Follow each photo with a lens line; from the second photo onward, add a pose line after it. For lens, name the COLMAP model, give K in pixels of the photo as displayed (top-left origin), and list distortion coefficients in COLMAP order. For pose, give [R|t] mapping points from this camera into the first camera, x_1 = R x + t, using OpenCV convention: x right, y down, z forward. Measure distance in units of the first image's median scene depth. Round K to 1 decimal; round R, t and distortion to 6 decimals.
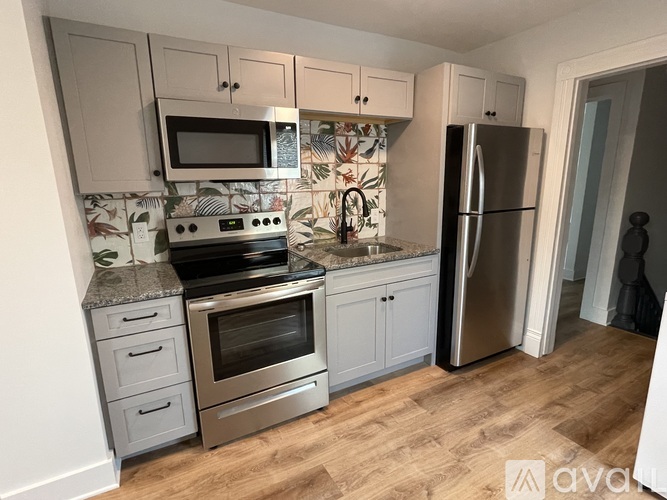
lens RADIAL K [[362.1, 0, 333.5], [0, 362.1, 250.0], [0, 0, 1]] dist [0.000929, 0.000251]
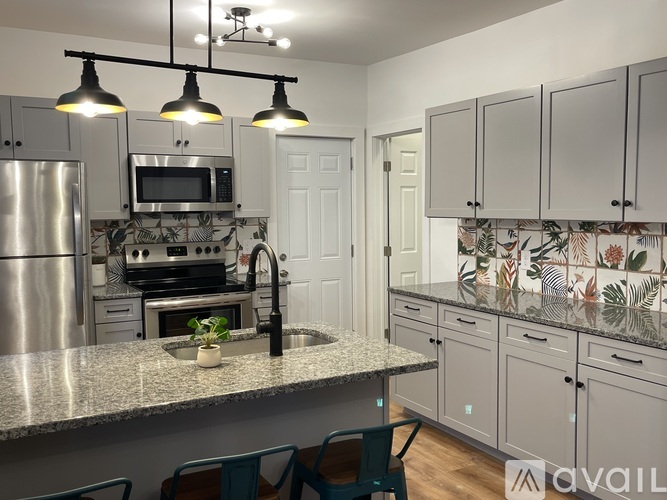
lens RADIAL K [[645.7, 0, 333.5], [0, 645.7, 250.0], [0, 0, 1]] dist [0.000392, -0.008069]
pose [[0.999960, -0.008015, -0.003970, 0.267998], [0.007294, 0.987620, -0.156694, 0.300866], [0.005177, 0.156659, 0.987639, -1.229797]]
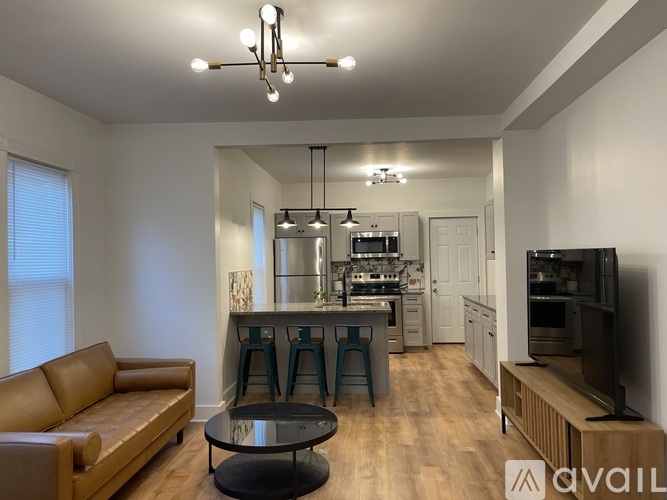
lens RADIAL K [[500.4, 0, 333.5], [0, 500.4, 250.0], [0, 0, 1]] dist [0.002994, 0.000609]
pose [[0.828715, -0.024726, -0.559124, 1.636164], [-0.109900, 0.972384, -0.205891, 0.574676], [0.548774, 0.232072, 0.803112, -2.266341]]
